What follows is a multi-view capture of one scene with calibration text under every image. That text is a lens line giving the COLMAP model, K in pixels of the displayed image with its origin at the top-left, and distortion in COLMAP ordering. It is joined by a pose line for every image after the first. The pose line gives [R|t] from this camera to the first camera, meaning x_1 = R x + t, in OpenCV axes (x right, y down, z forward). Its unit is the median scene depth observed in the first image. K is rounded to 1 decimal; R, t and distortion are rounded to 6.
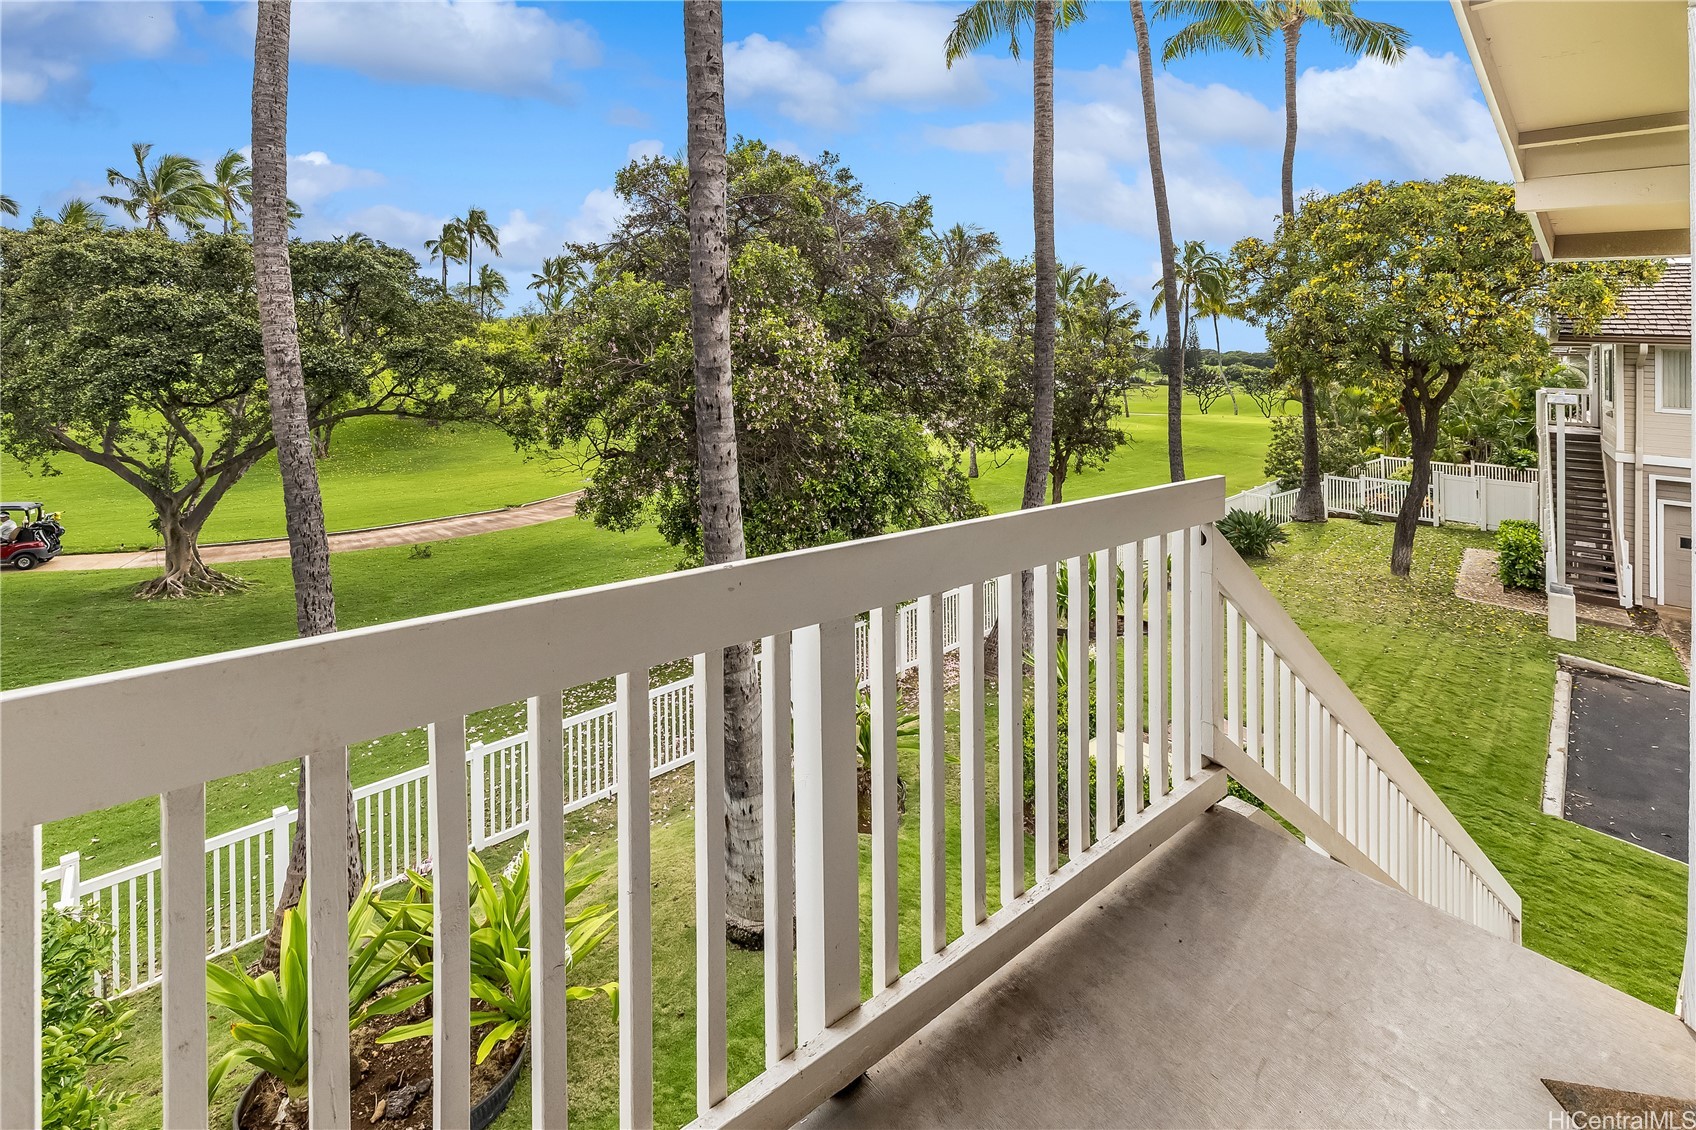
lens RADIAL K [[914.2, 0, 848.0], [0, 914.2, 565.0], [0, 0, 1]] dist [-0.002739, -0.000271]
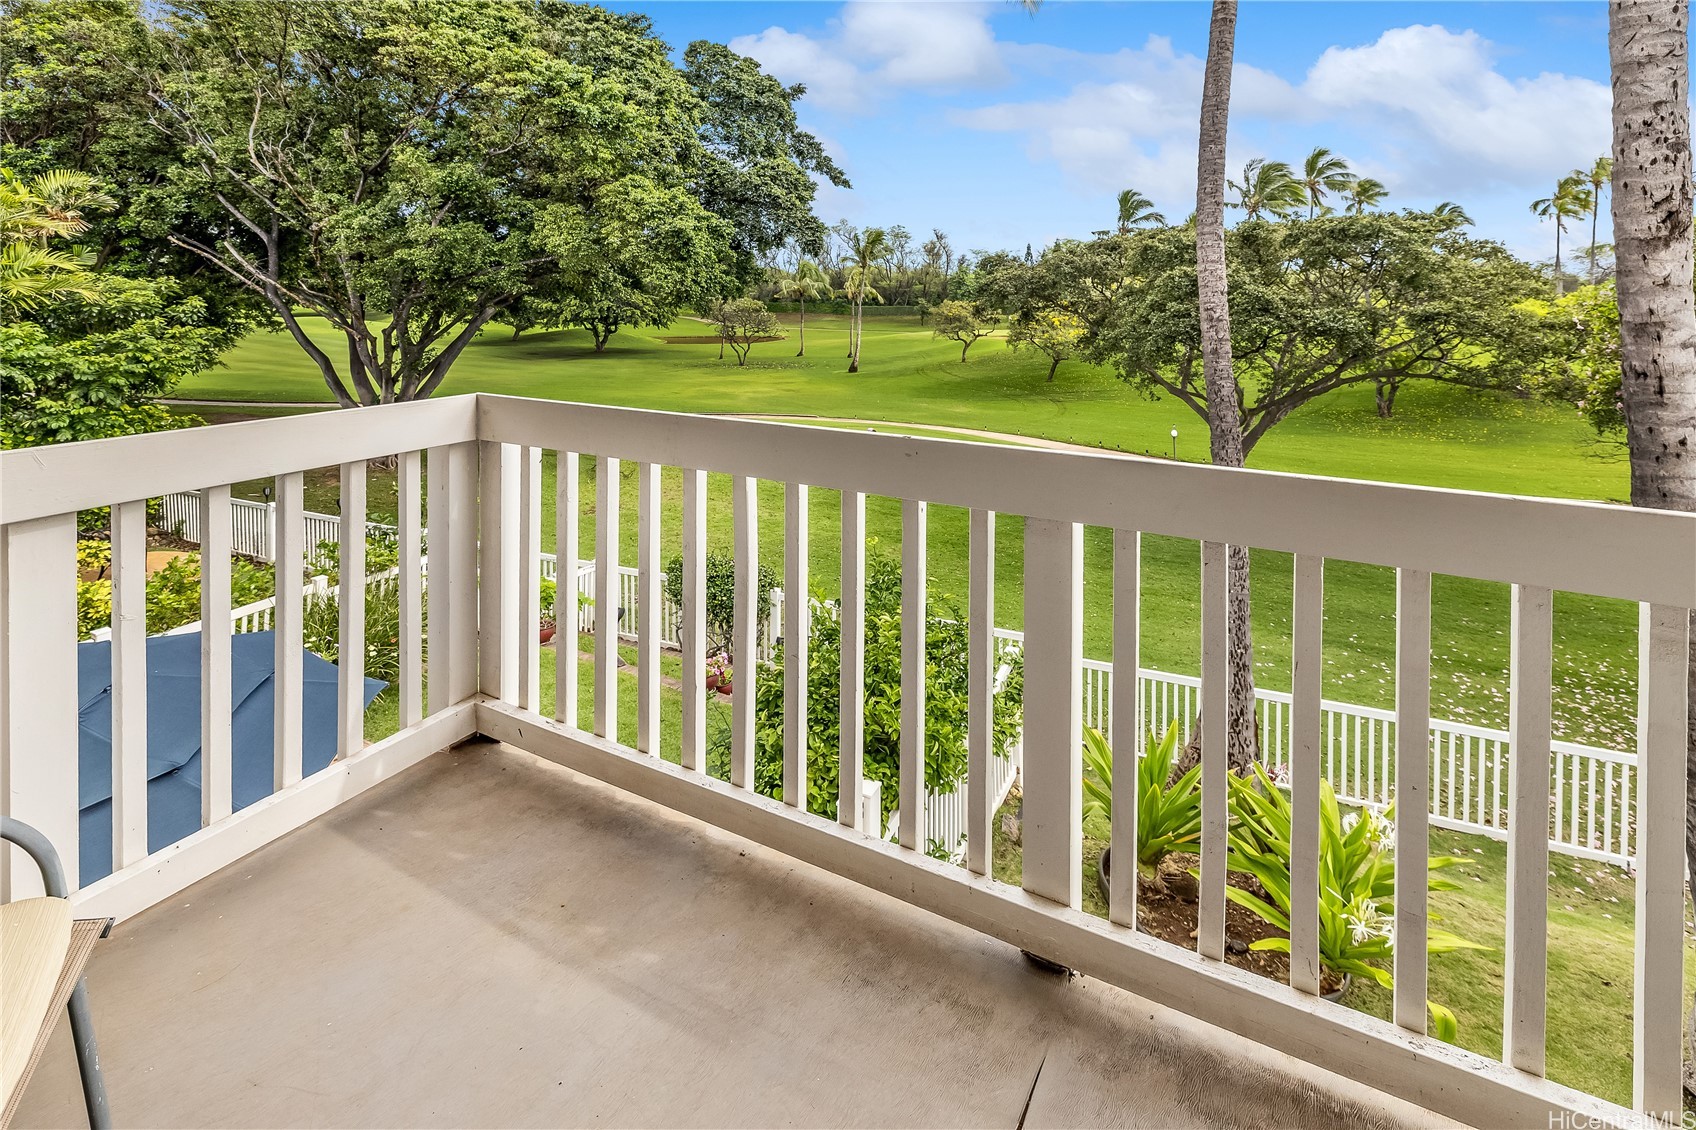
lens RADIAL K [[794.3, 0, 848.0], [0, 794.3, 565.0], [0, 0, 1]] dist [-0.018209, 0.000120]
pose [[0.268050, 0.271556, -0.924341, 0.270157], [-0.218041, 0.951657, 0.216350, -0.014730], [0.938407, 0.143552, 0.314302, 0.161826]]
